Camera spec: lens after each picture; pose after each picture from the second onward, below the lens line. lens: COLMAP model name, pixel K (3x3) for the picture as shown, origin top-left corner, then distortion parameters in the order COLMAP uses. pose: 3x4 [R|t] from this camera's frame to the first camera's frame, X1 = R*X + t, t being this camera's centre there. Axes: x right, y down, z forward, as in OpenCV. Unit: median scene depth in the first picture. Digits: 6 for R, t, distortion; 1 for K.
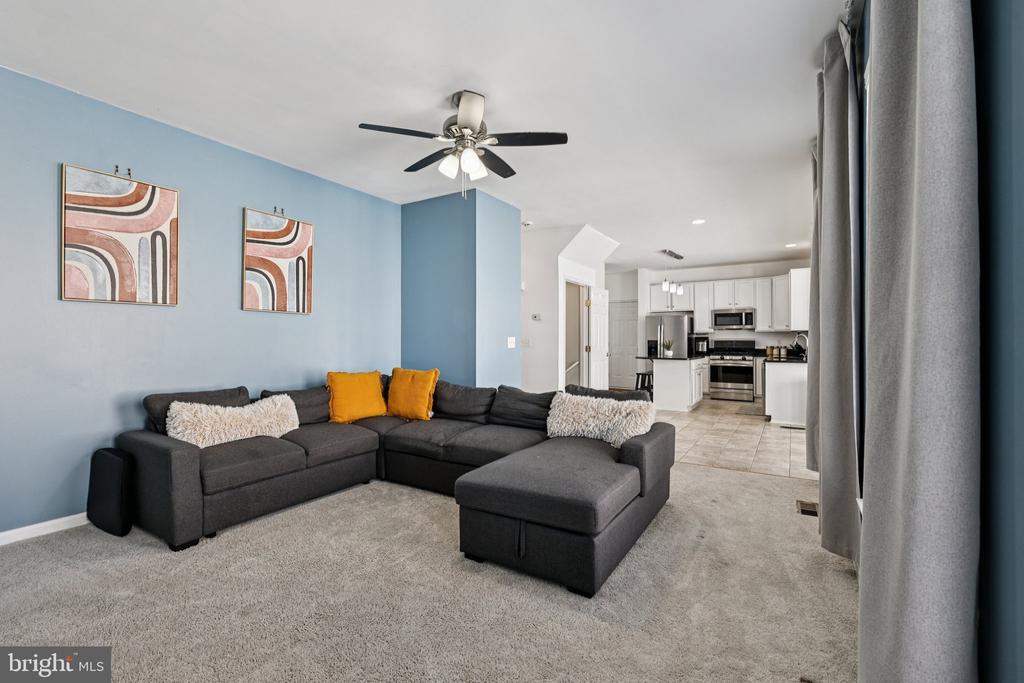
lens RADIAL K [[447.9, 0, 514.8], [0, 447.9, 339.1], [0, 0, 1]] dist [0.001433, 0.000072]
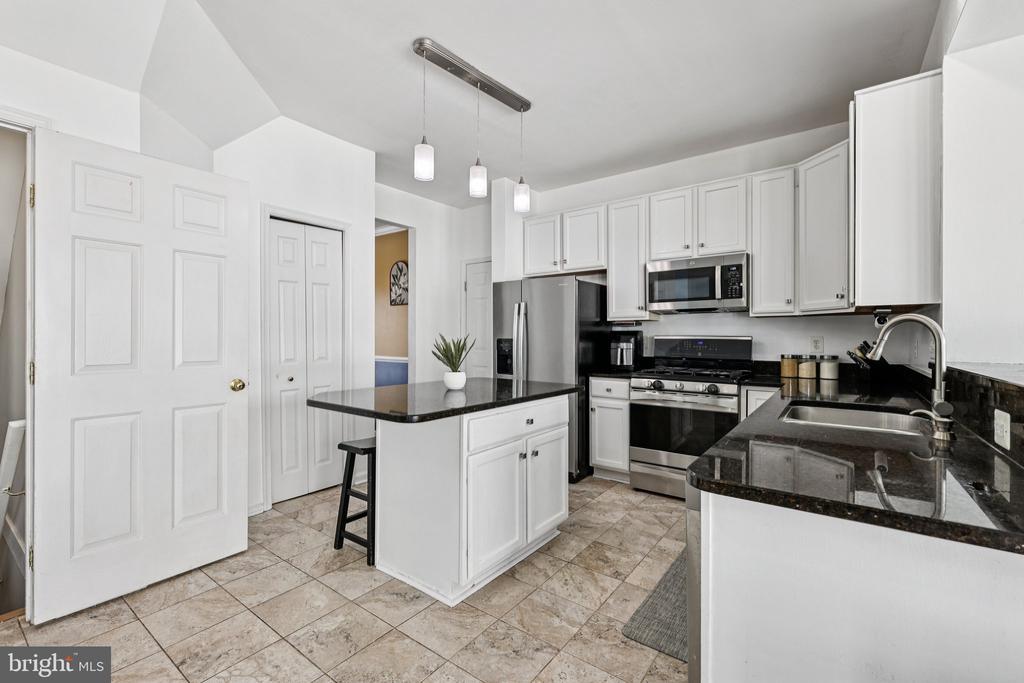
lens RADIAL K [[447.9, 0, 511.2], [0, 447.9, 335.5], [0, 0, 1]] dist [0.001433, 0.000072]
pose [[0.997424, 0.001529, -0.071712, 0.344948], [-0.001577, 0.999999, -0.000612, 0.000283], [0.071711, 0.000724, 0.997425, 0.579146]]
